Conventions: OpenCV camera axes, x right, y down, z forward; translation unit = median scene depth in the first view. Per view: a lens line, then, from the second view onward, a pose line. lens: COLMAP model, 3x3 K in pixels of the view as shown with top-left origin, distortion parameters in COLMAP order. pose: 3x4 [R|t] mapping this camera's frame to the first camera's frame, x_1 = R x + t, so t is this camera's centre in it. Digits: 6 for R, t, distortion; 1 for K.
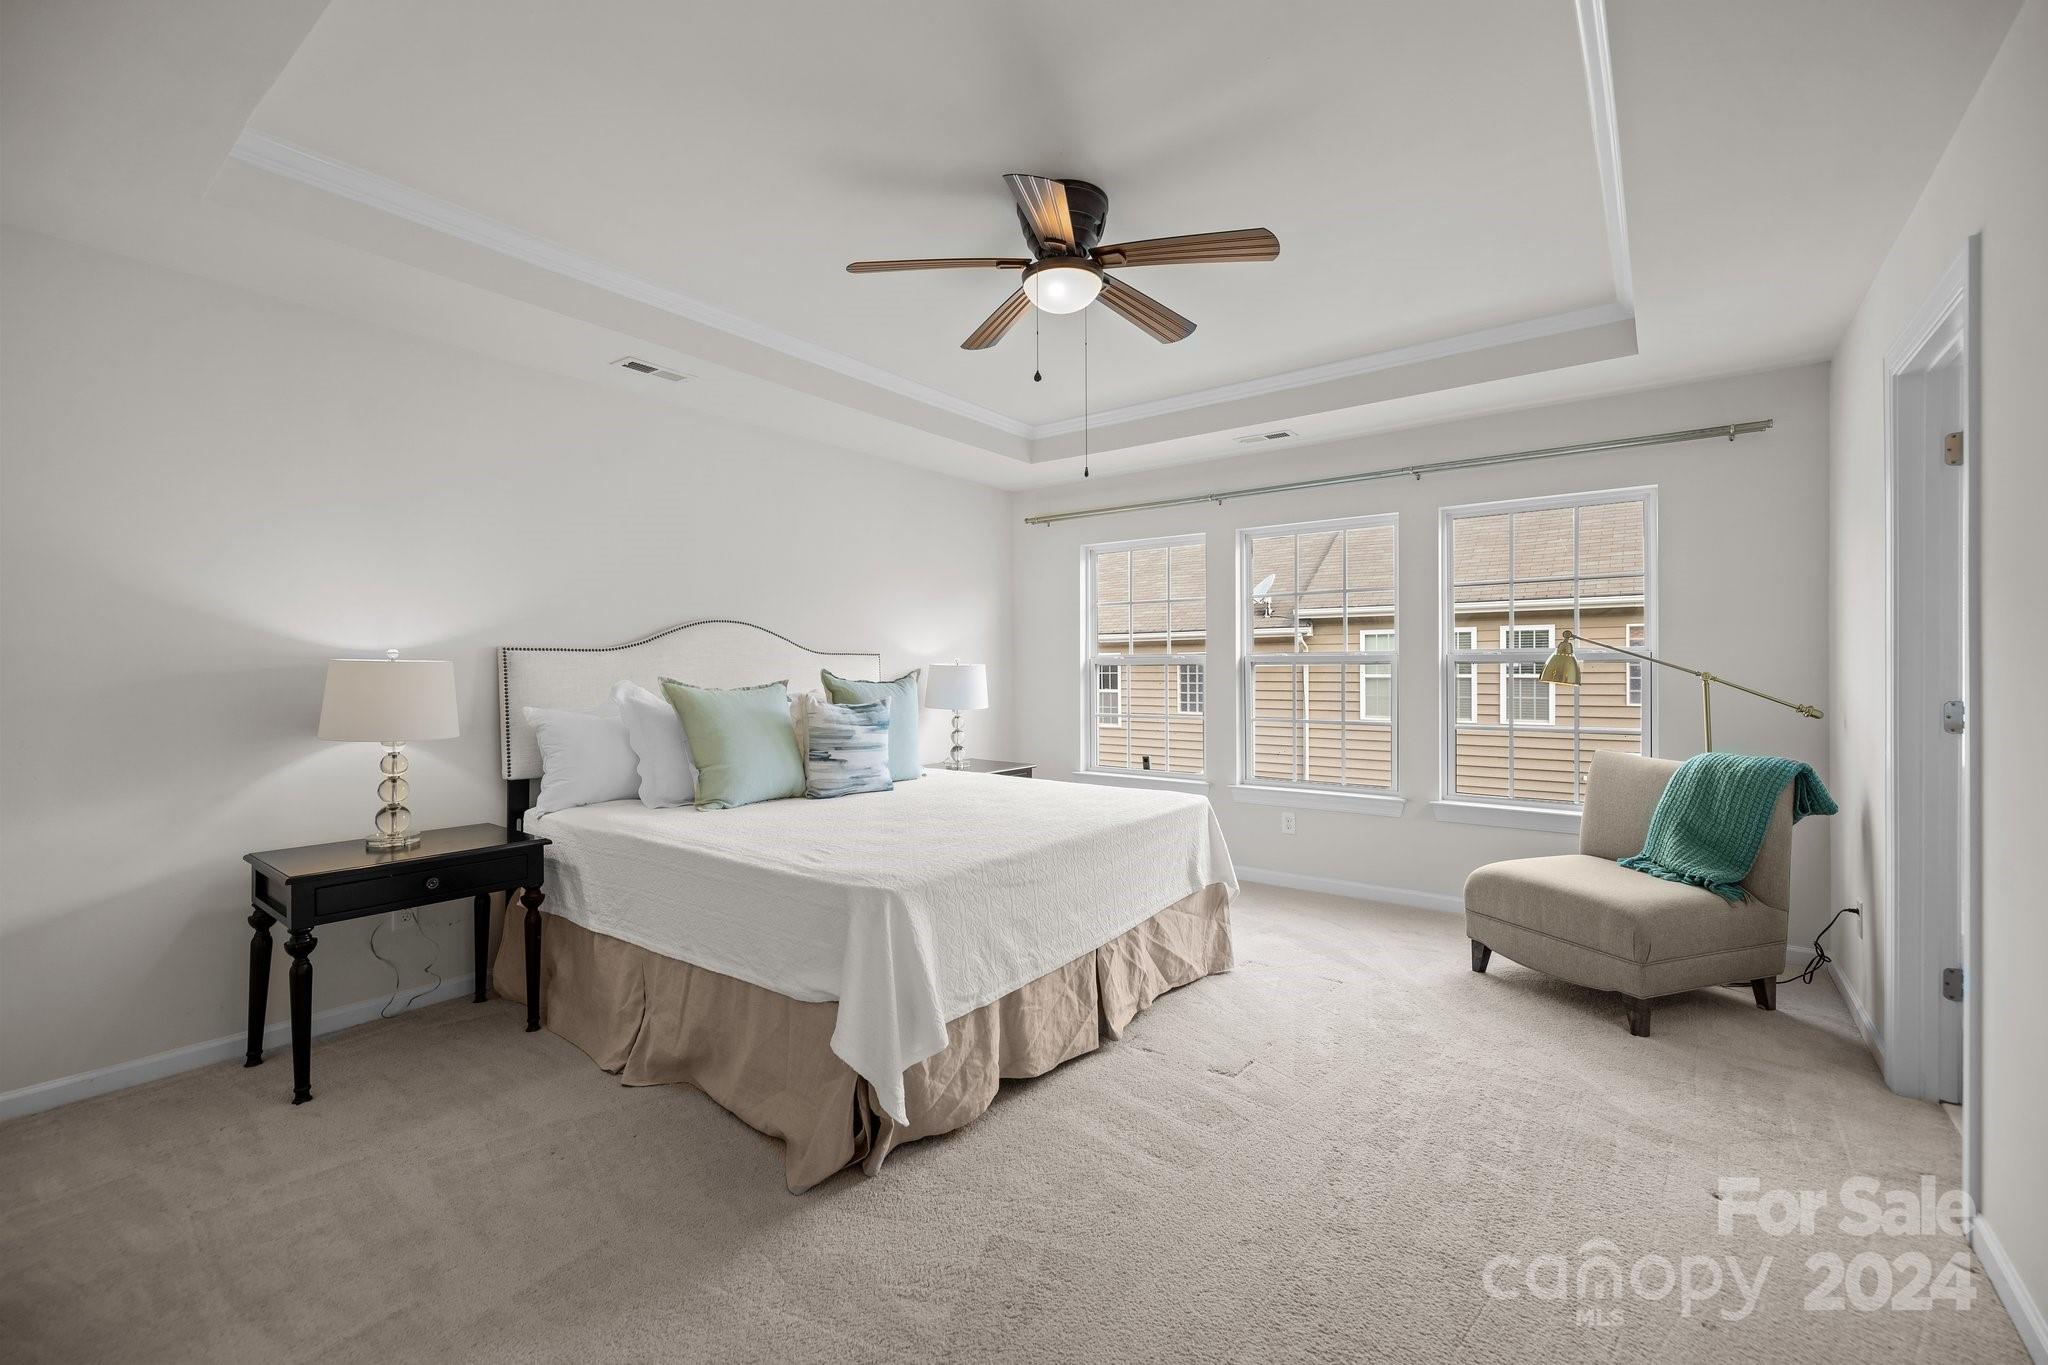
lens RADIAL K [[863.9, 0, 1027.6], [0, 863.9, 674.6], [0, 0, 1]] dist [0.000832, -0.000133]
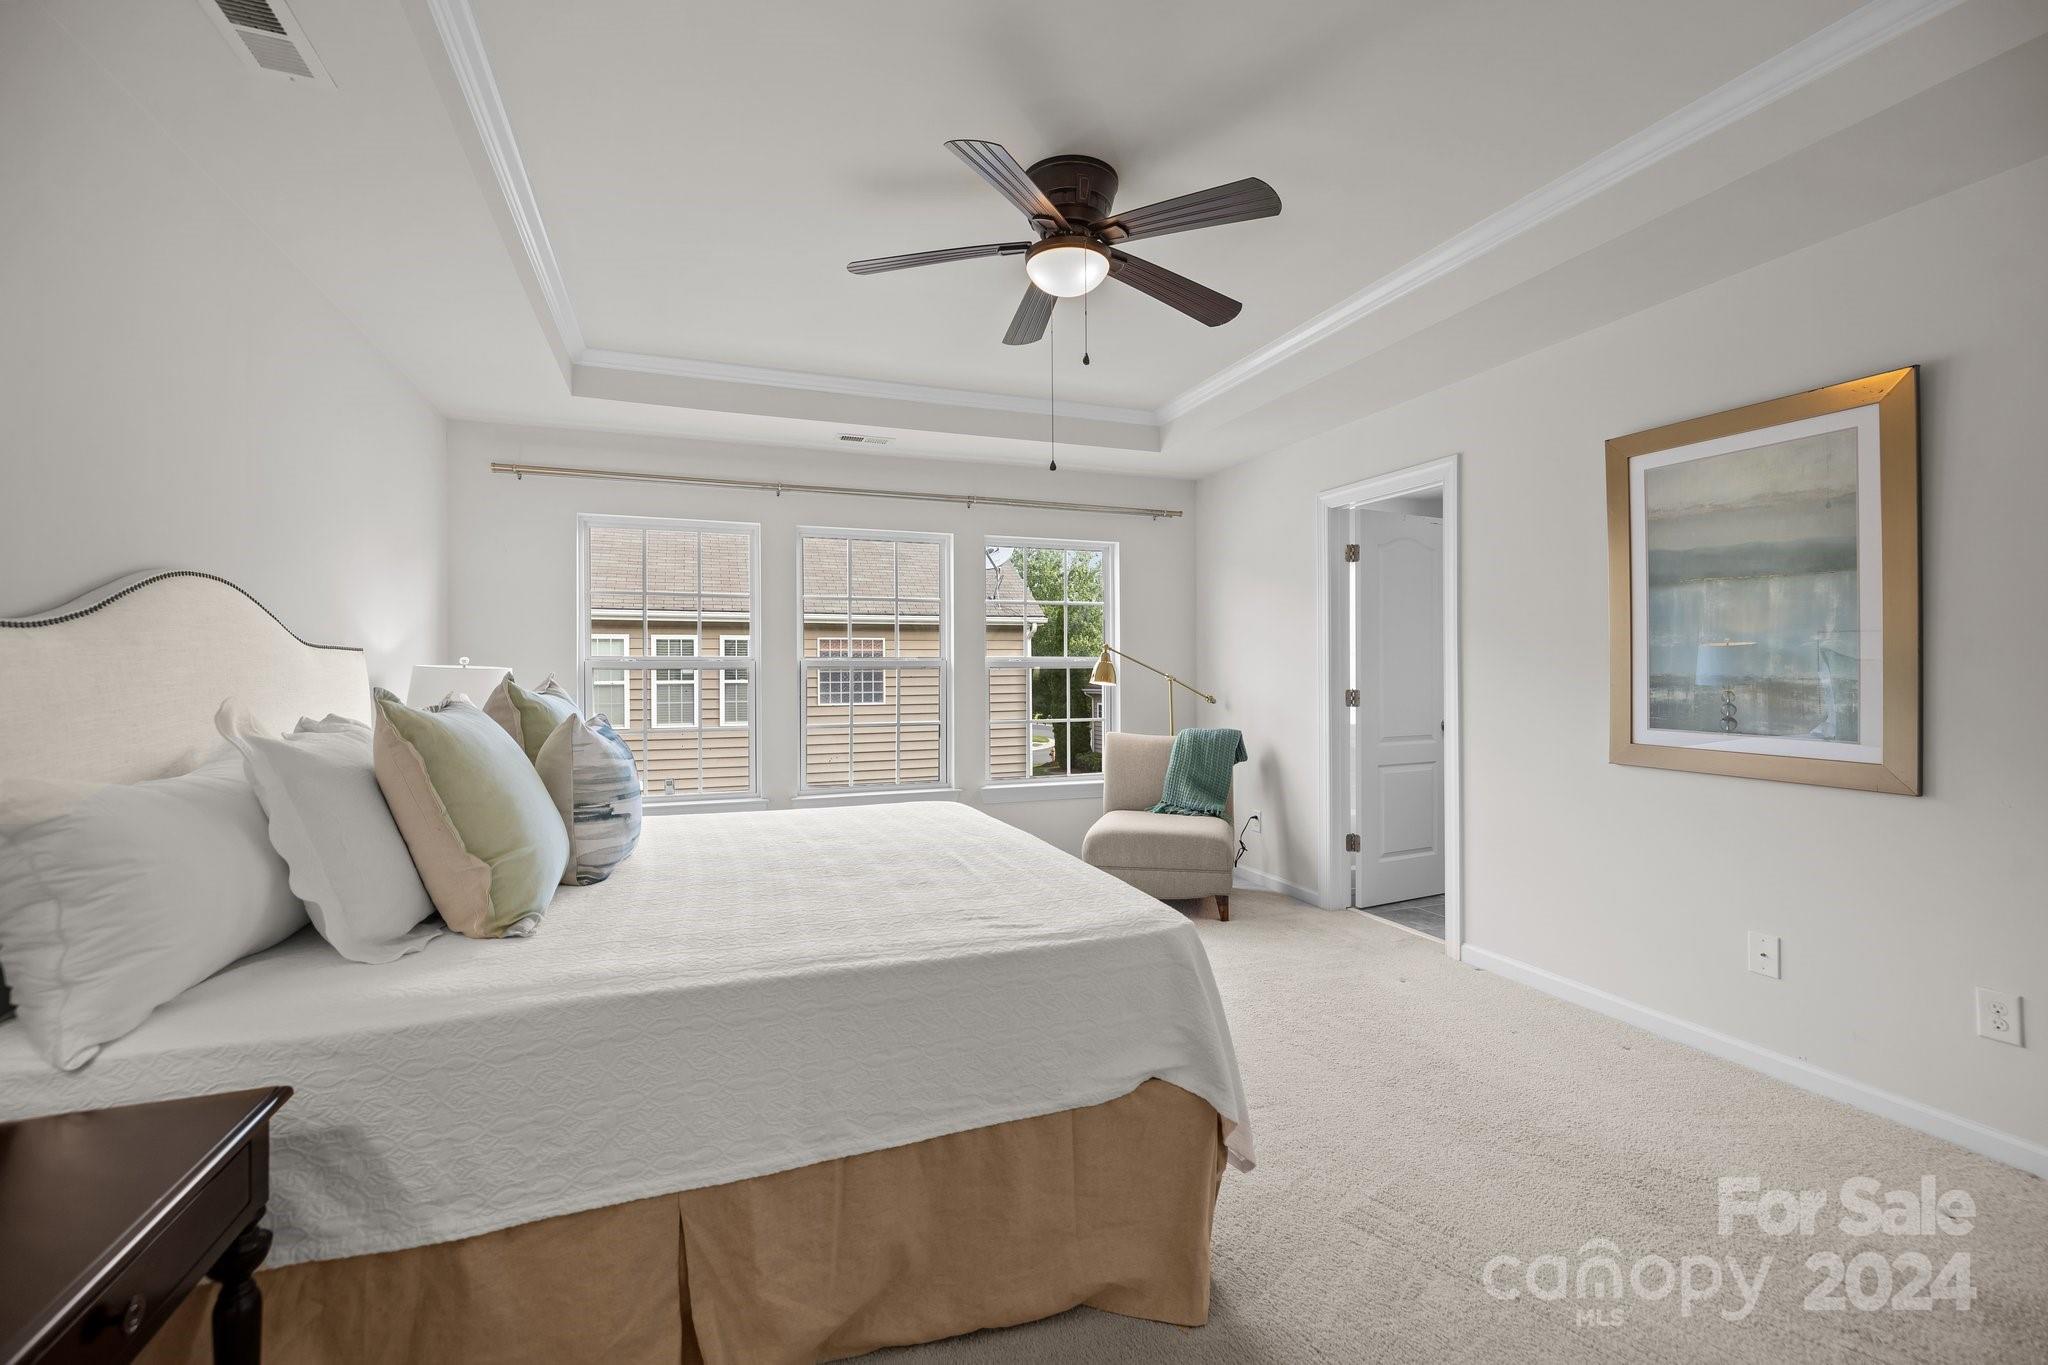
lens RADIAL K [[863.9, 0, 1024.8], [0, 863.9, 674.7], [0, 0, 1]] dist [0.000832, -0.000133]
pose [[0.541019, -0.001606, 0.841009, -0.375981], [0.008513, 0.999957, -0.003566, -0.000008], [-0.840967, 0.009089, 0.541009, 0.255501]]
